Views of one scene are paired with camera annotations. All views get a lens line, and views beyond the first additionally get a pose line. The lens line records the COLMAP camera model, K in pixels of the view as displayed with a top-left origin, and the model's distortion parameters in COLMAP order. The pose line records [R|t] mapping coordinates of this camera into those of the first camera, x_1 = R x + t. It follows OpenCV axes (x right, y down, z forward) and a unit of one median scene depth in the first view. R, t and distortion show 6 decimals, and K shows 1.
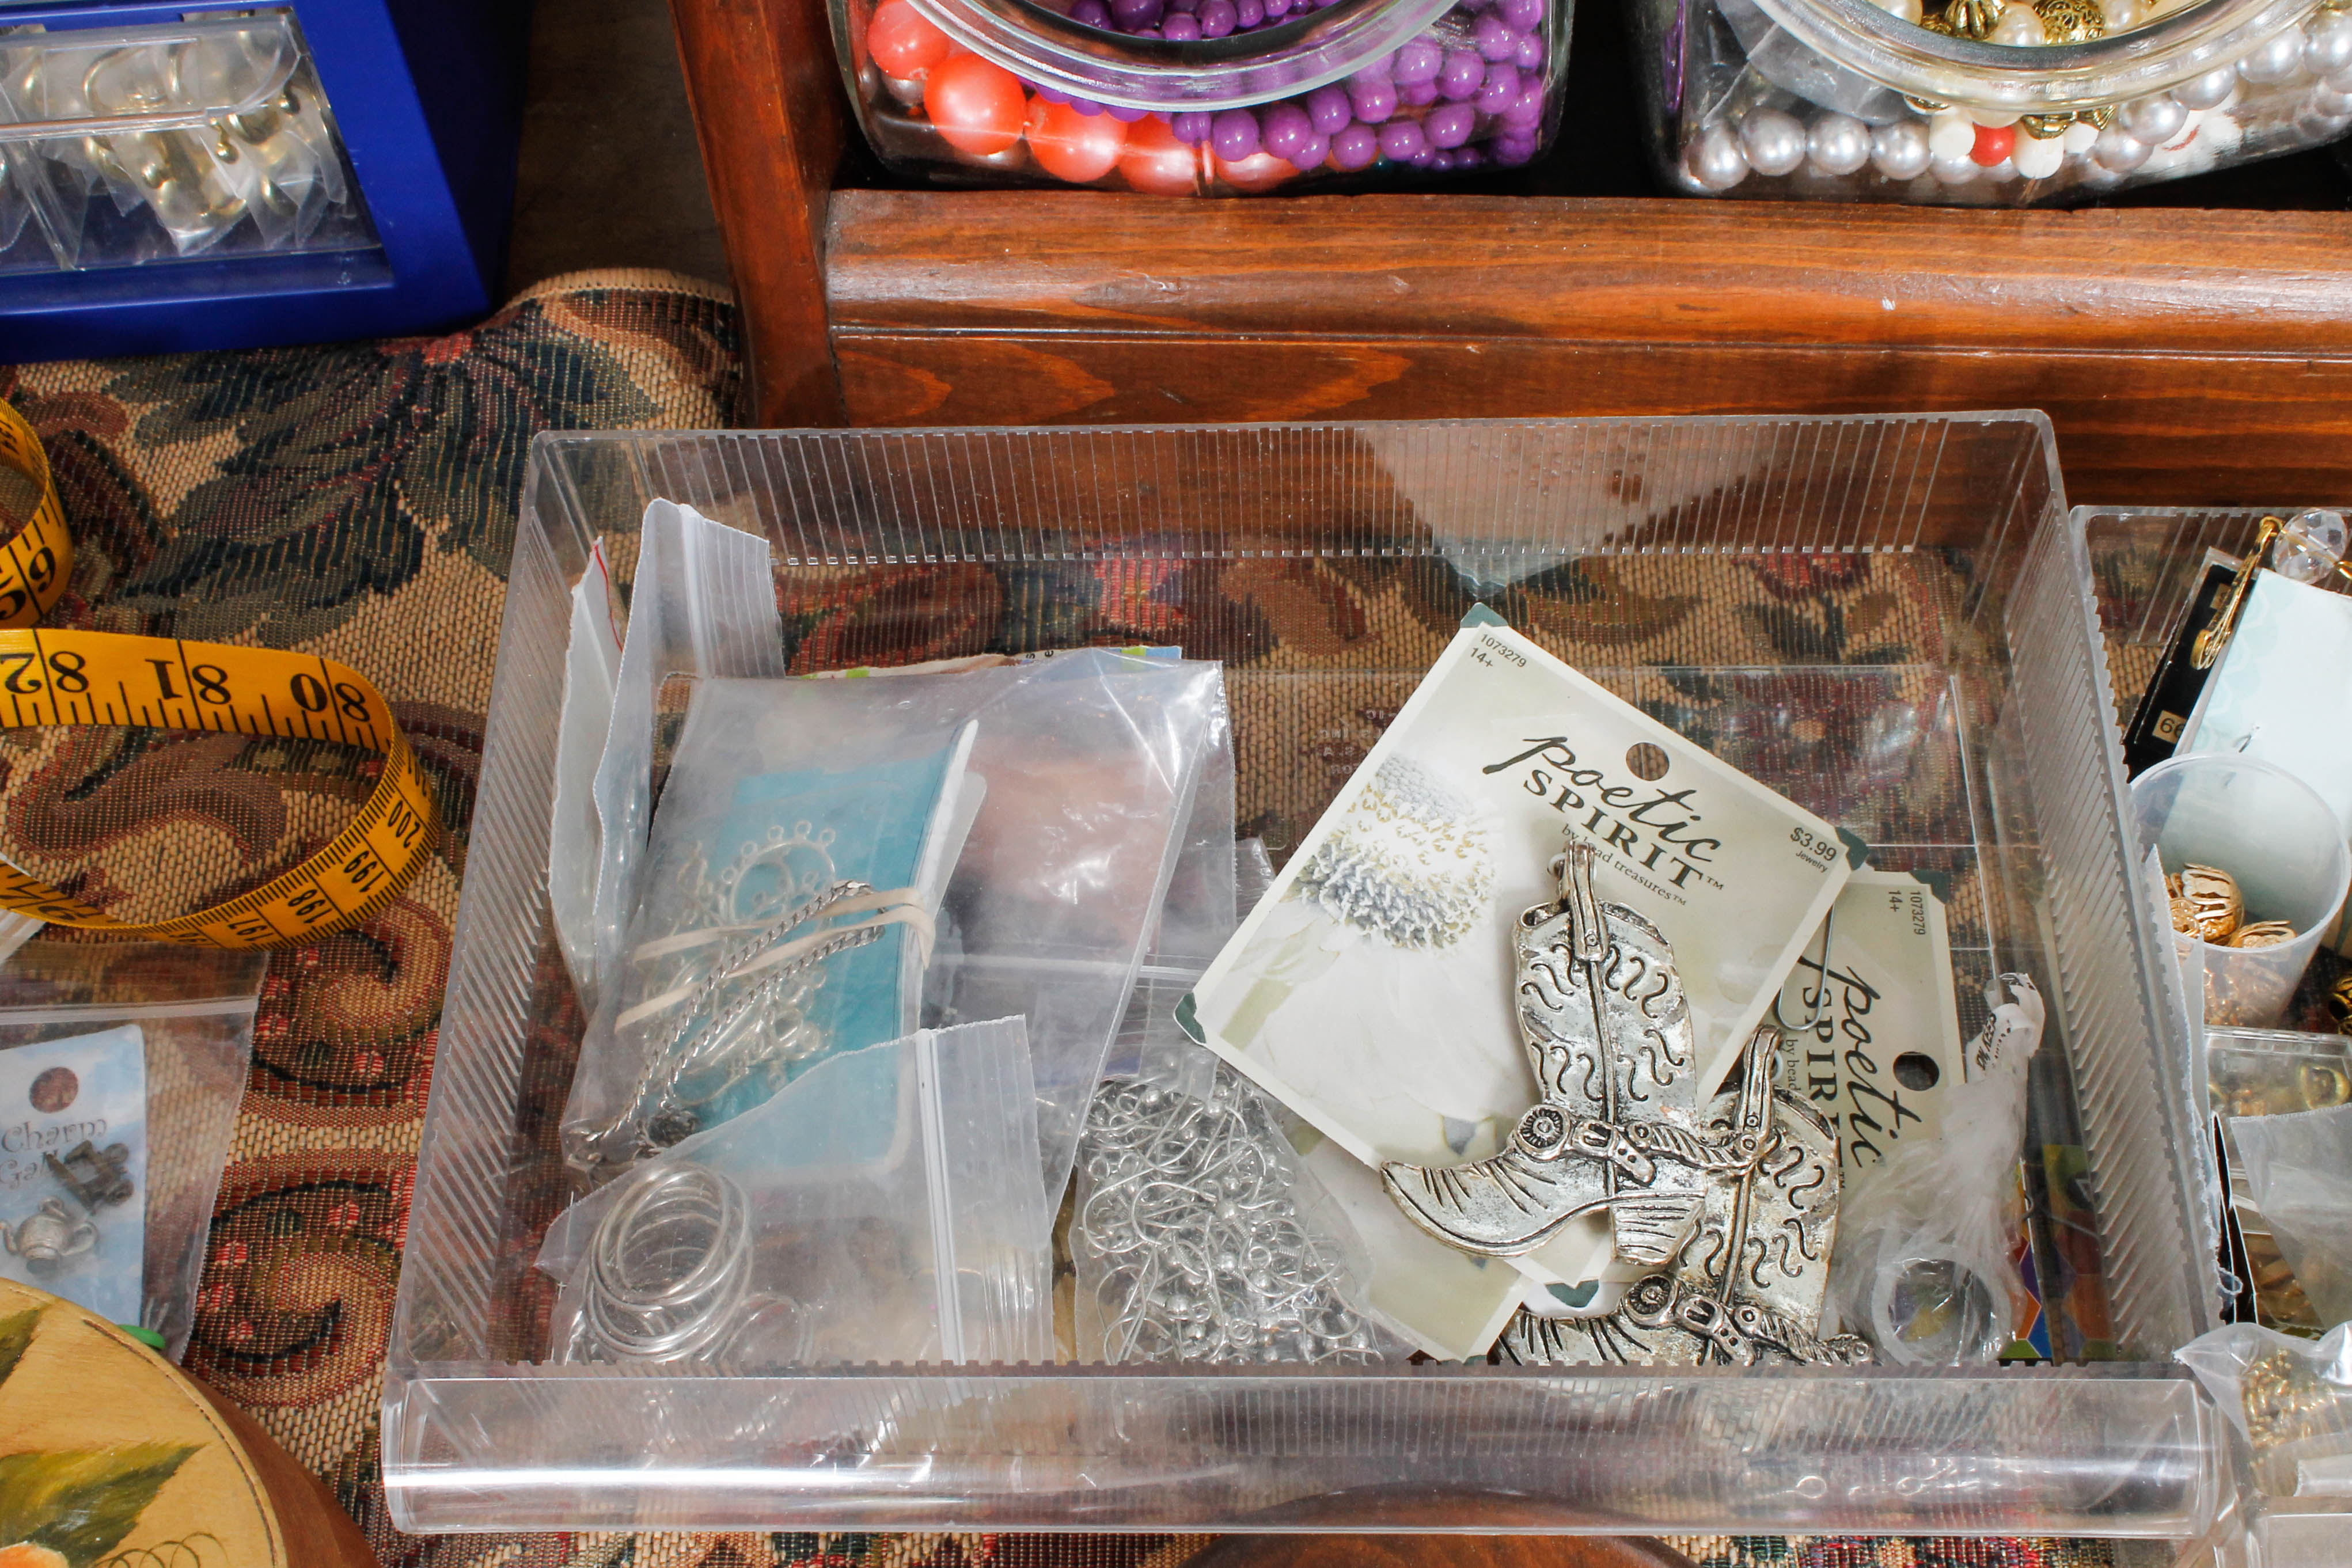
lens RADIAL K [[2913.8, 0, 1180.6], [0, 2913.8, 822.9], [0, 0, 1]] dist [-0.068147, 0.000000]
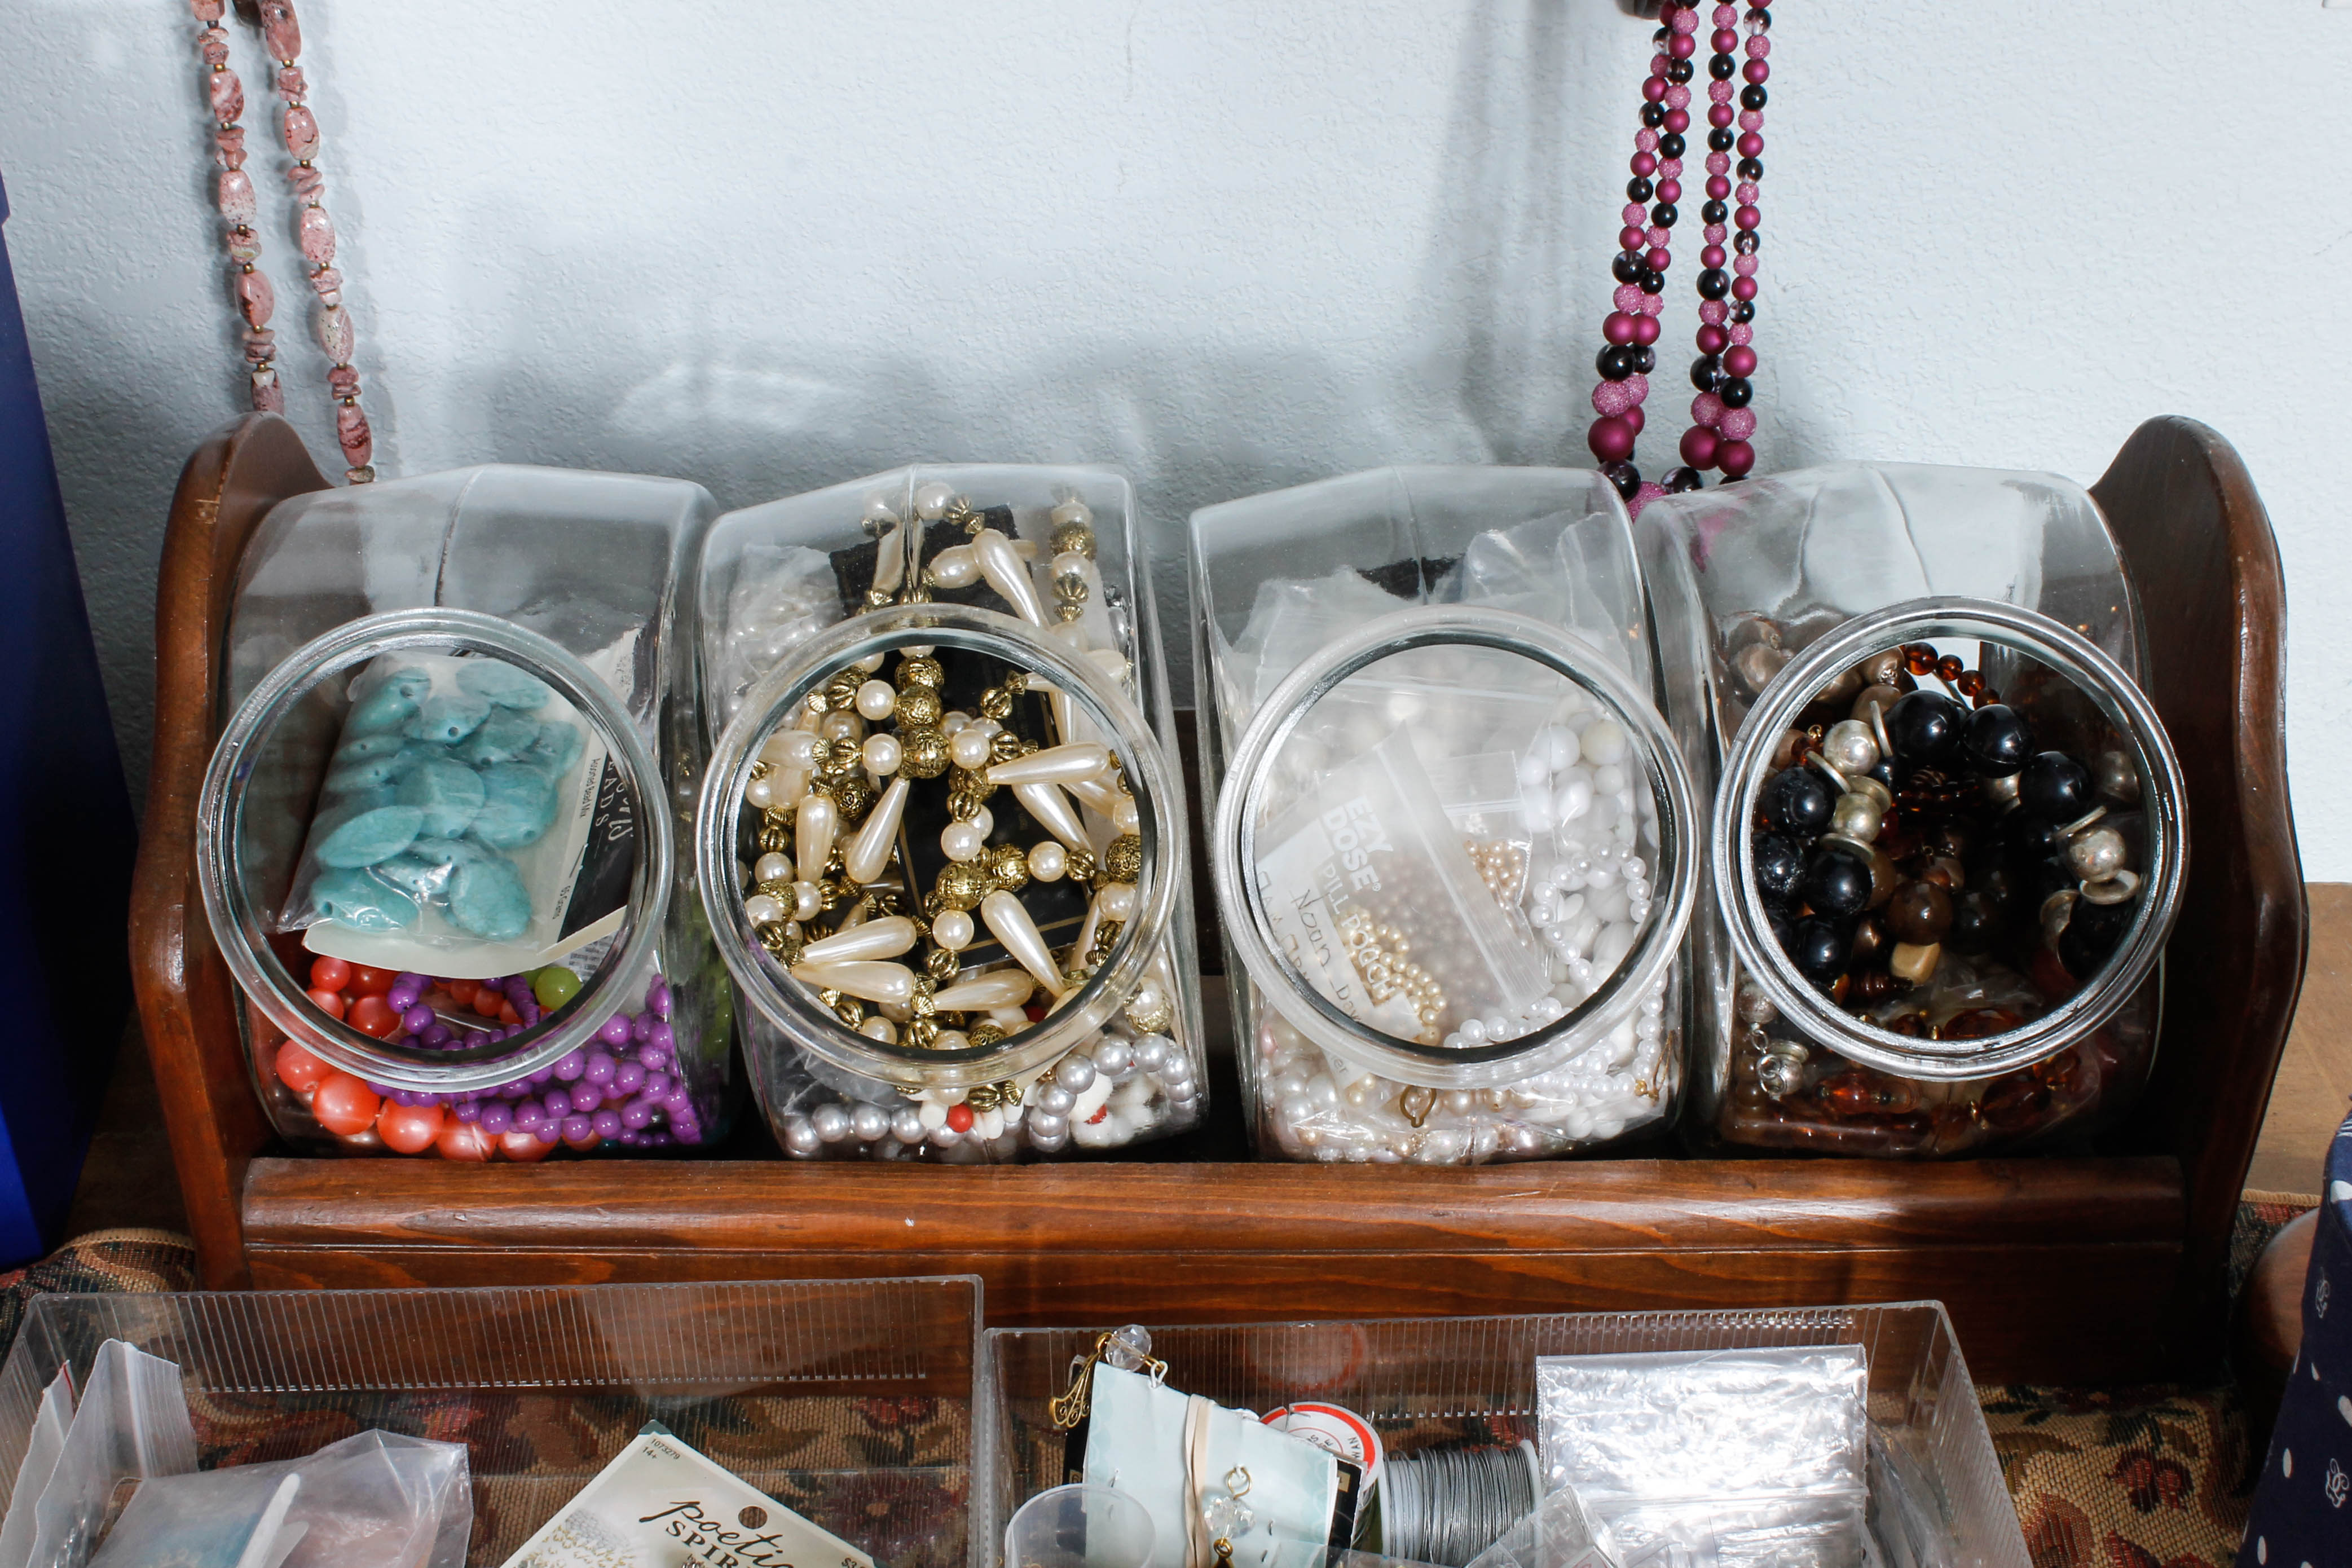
lens RADIAL K [[2914.0, 0, 1154.6], [0, 2914.0, 804.9], [0, 0, 1]] dist [-0.068147, 0.000000]
pose [[0.998101, 0.005655, 0.061336, 0.275524], [0.020138, 0.911092, -0.411710, 0.267893], [-0.058211, 0.412163, 0.909249, -0.545265]]
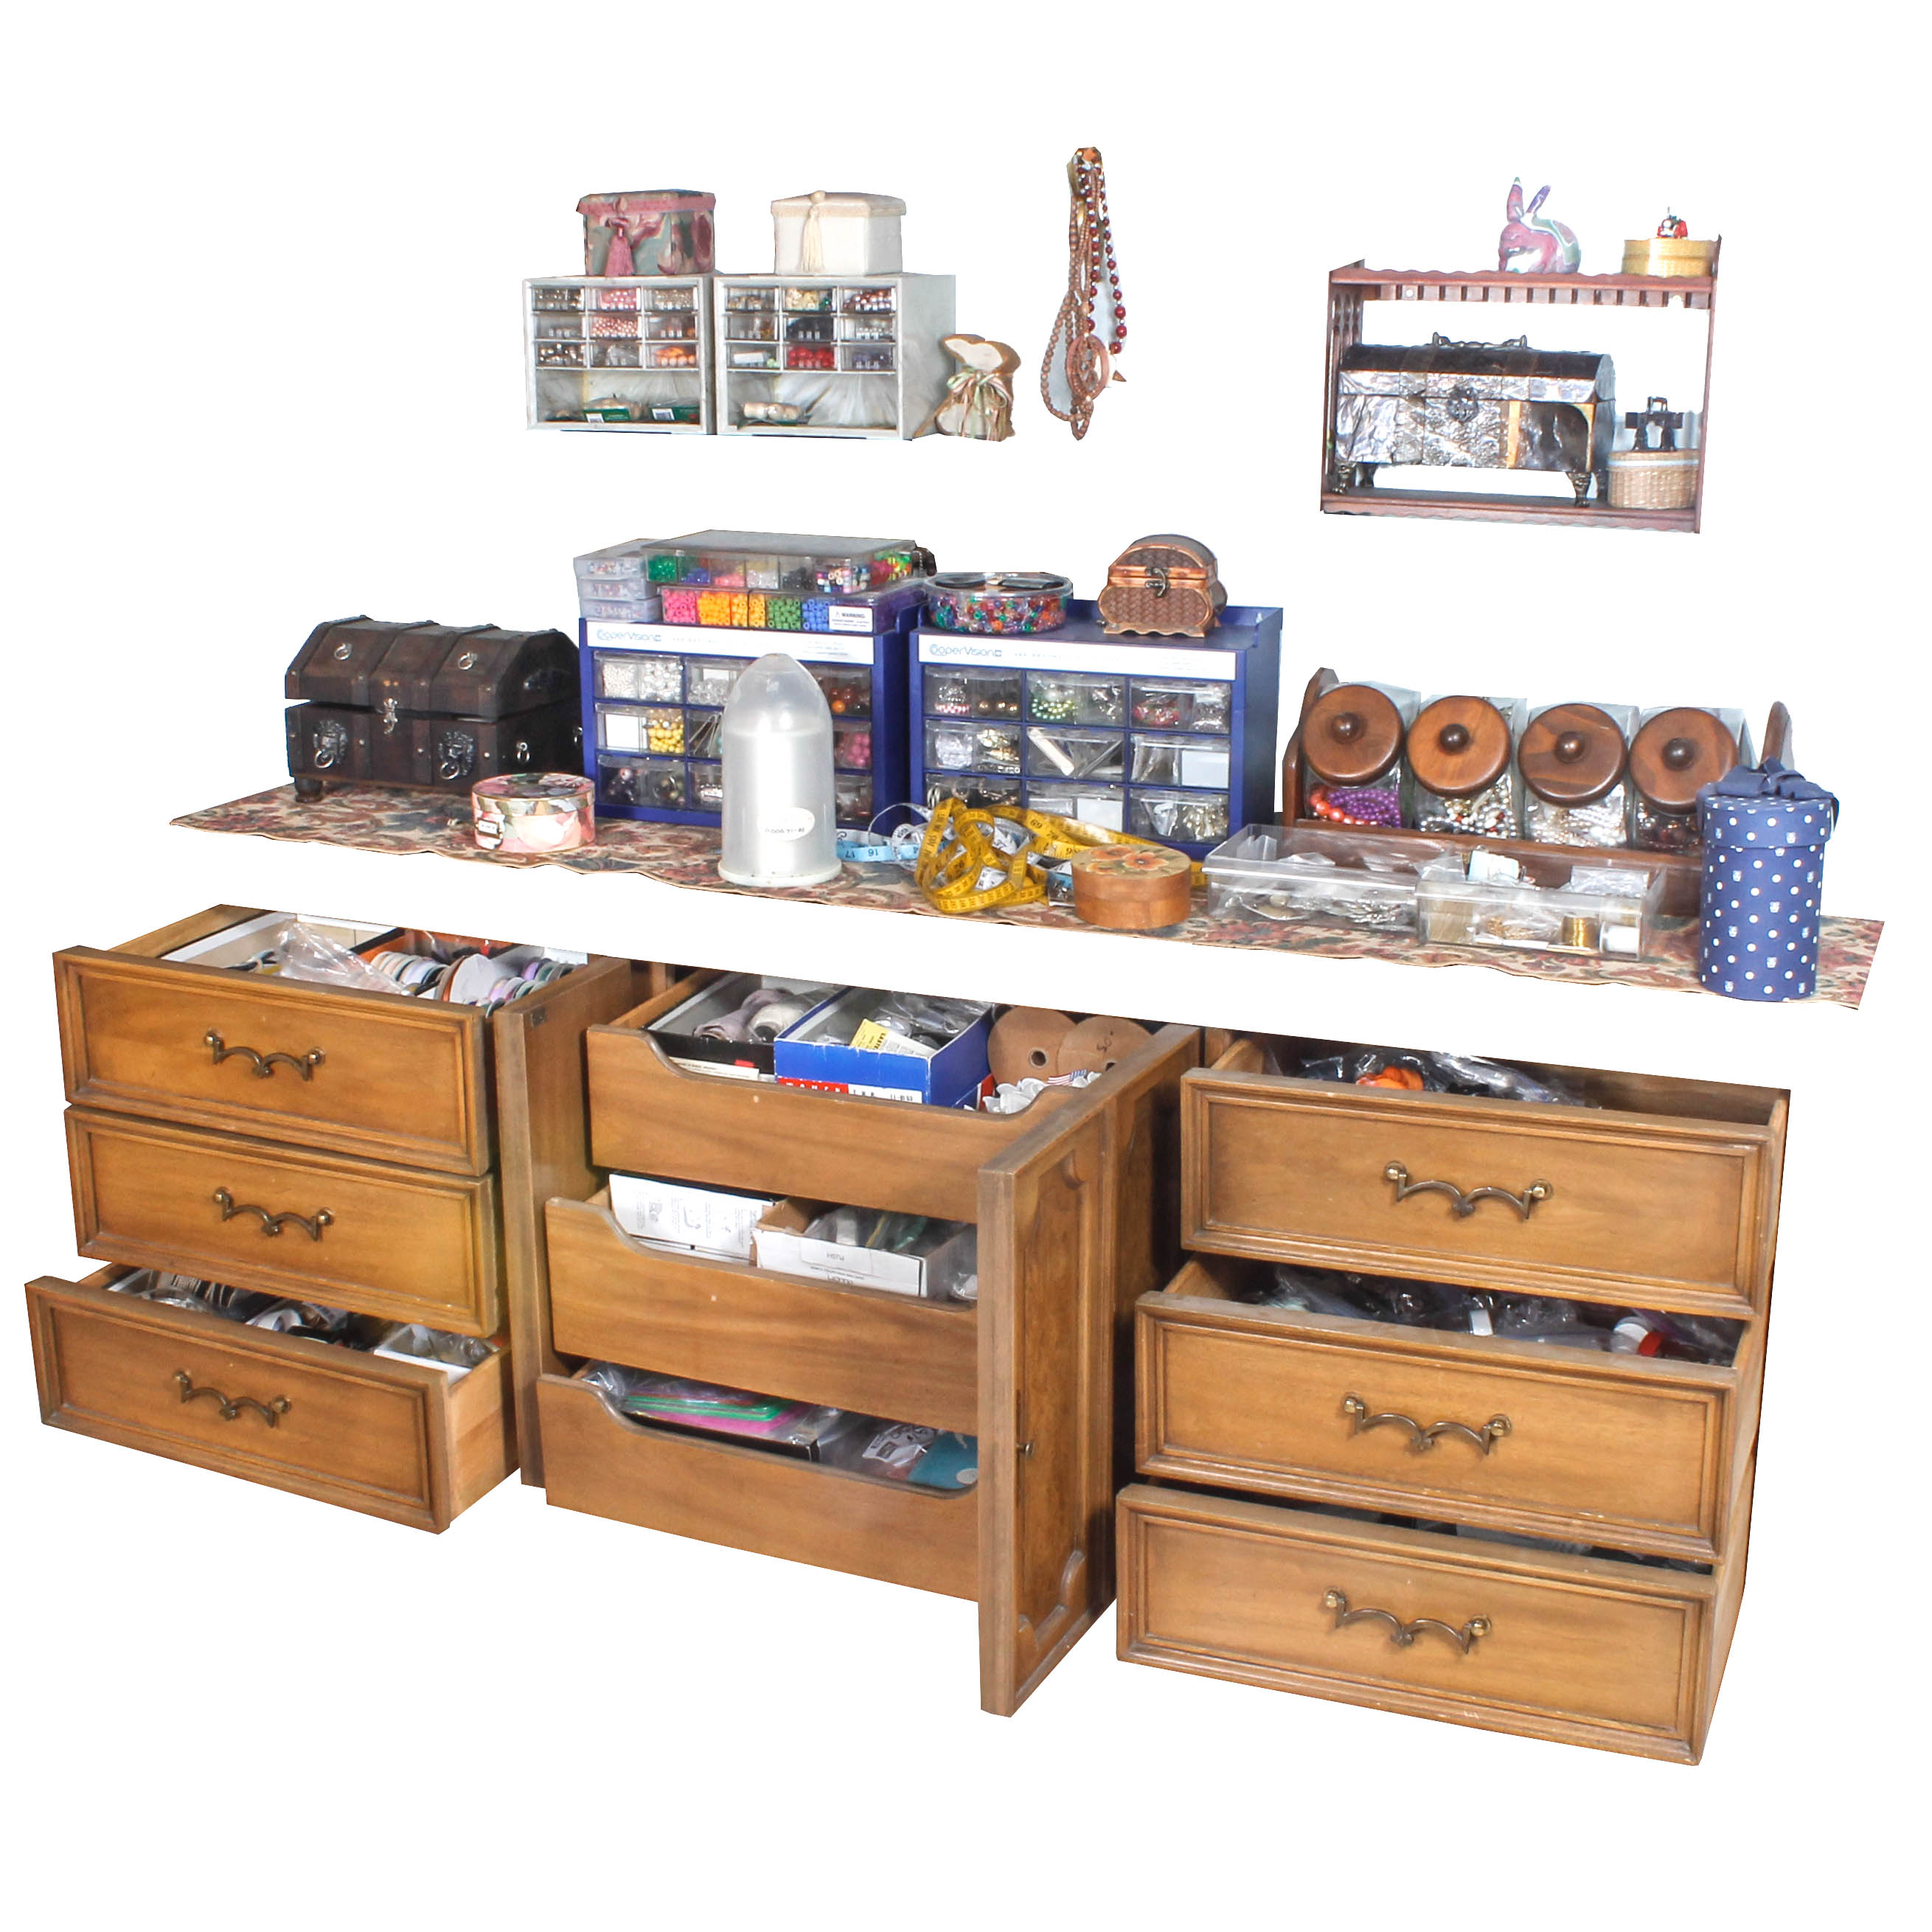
lens RADIAL K [[2587.1, 0, 964.6], [0, 2587.1, 960.4], [0, 0, 1]] dist [-0.168275, 0.000000]
pose [[0.924195, 0.134913, -0.357298, 1.384990], [-0.337824, 0.725166, -0.600007, 3.987389], [0.178151, 0.675228, 0.715772, -3.308908]]
